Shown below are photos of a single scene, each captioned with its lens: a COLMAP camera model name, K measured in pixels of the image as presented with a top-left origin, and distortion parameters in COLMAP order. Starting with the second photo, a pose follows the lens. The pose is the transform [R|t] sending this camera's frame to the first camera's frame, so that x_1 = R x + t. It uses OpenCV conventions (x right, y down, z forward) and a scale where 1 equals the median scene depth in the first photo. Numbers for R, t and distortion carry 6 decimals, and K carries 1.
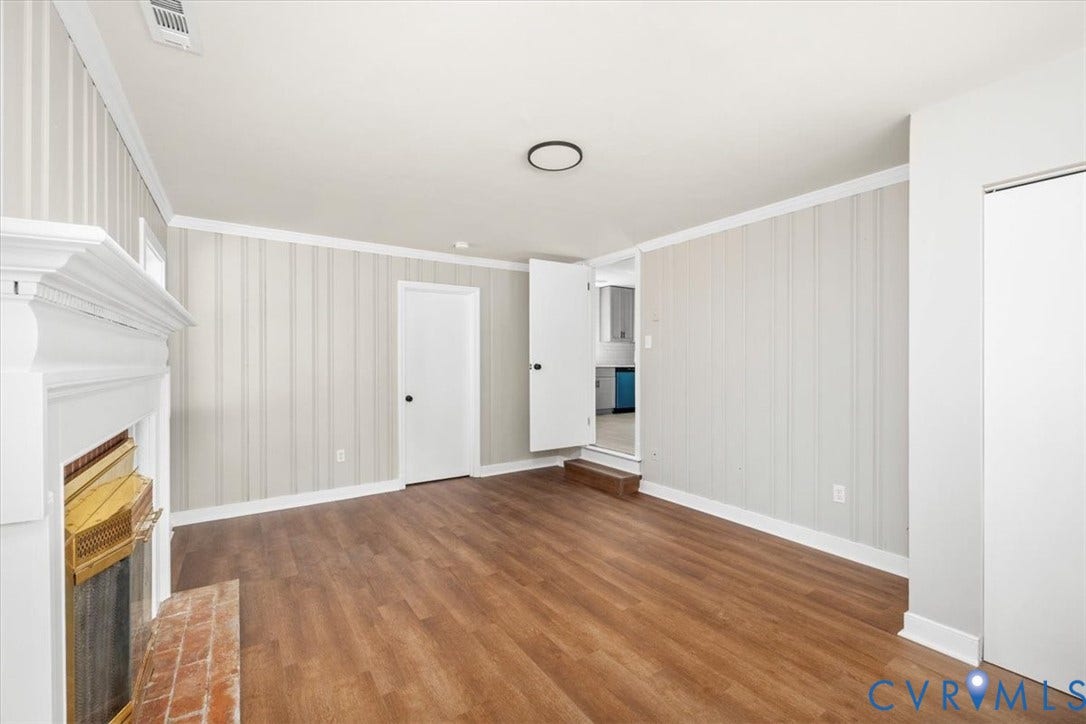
lens RADIAL K [[449.9, 0, 542.2], [0, 449.9, 365.8], [0, 0, 1]] dist [-0.002932, -0.000038]
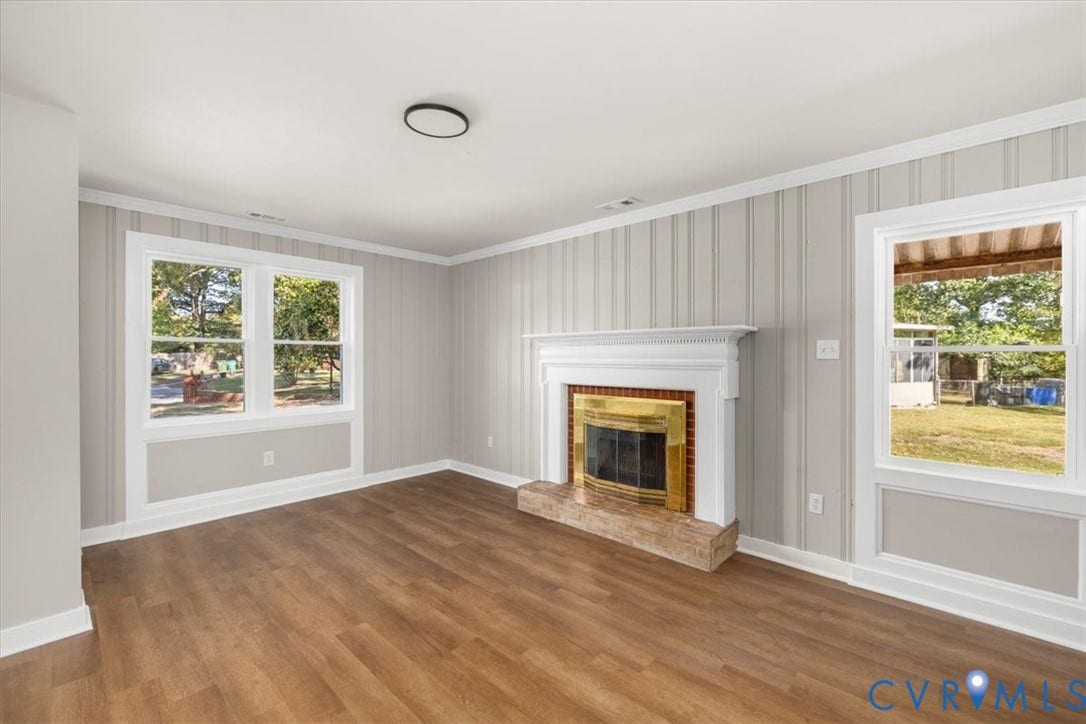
lens RADIAL K [[457.2, 0, 548.0], [0, 457.2, 364.9], [0, 0, 1]] dist [-0.002734, -0.000722]
pose [[-0.971192, 0.004792, -0.238250, 0.030408], [-0.001792, 0.999623, 0.027412, -0.024112], [0.238292, 0.027049, -0.970817, 1.978565]]
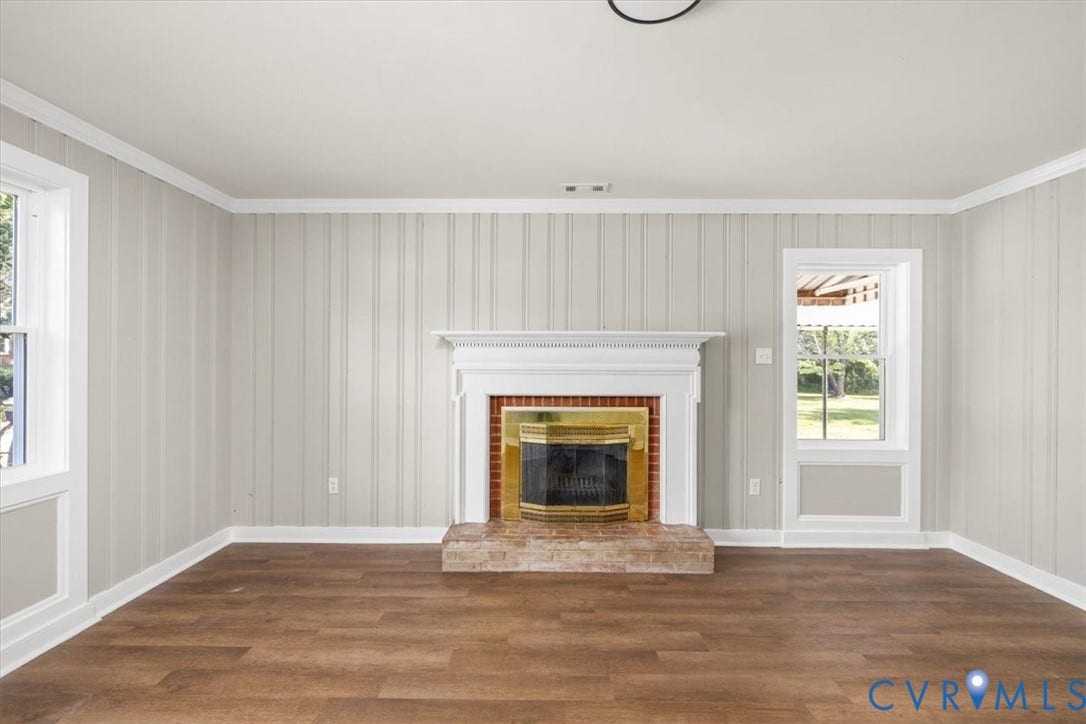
lens RADIAL K [[449.9, 0, 542.2], [0, 449.9, 365.8], [0, 0, 1]] dist [-0.002932, -0.000038]
pose [[-0.558901, 0.005428, -0.829217, 0.566727], [-0.011360, 0.999835, 0.014201, -0.014509], [0.829157, 0.017357, -0.558747, 1.232074]]
